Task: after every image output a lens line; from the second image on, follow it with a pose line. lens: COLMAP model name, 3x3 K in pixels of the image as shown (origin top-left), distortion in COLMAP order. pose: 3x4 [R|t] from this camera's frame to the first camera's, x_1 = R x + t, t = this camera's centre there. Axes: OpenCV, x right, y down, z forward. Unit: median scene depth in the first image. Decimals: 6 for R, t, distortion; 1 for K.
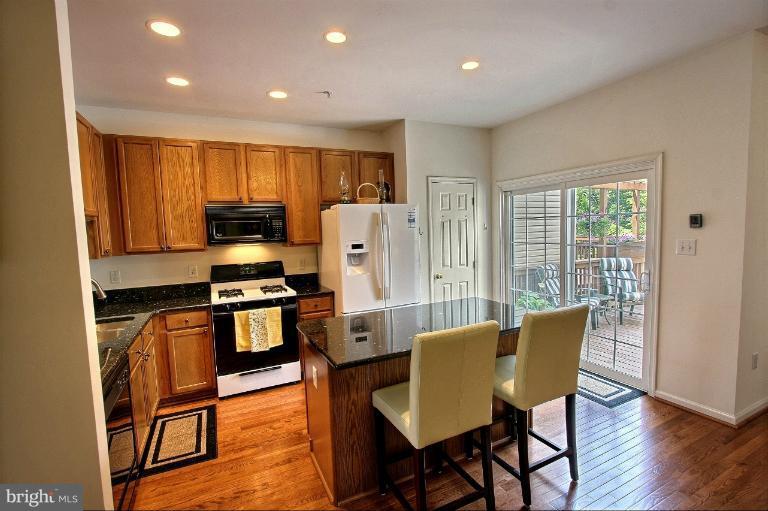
lens RADIAL K [[355.3, 0, 382.6], [0, 355.3, 258.6], [0, 0, 1]] dist [-0.007978, 0.000967]
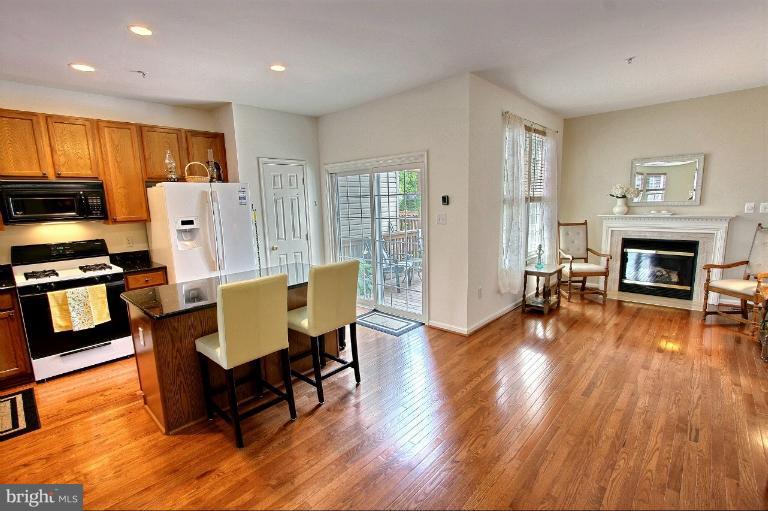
lens RADIAL K [[355.3, 0, 381.8], [0, 355.3, 258.6], [0, 0, 1]] dist [-0.007978, 0.000967]
pose [[0.931677, -0.053565, 0.359316, 0.087843], [0.029526, 0.996963, 0.072064, 0.014695], [-0.362085, -0.056532, 0.930429, -0.214991]]
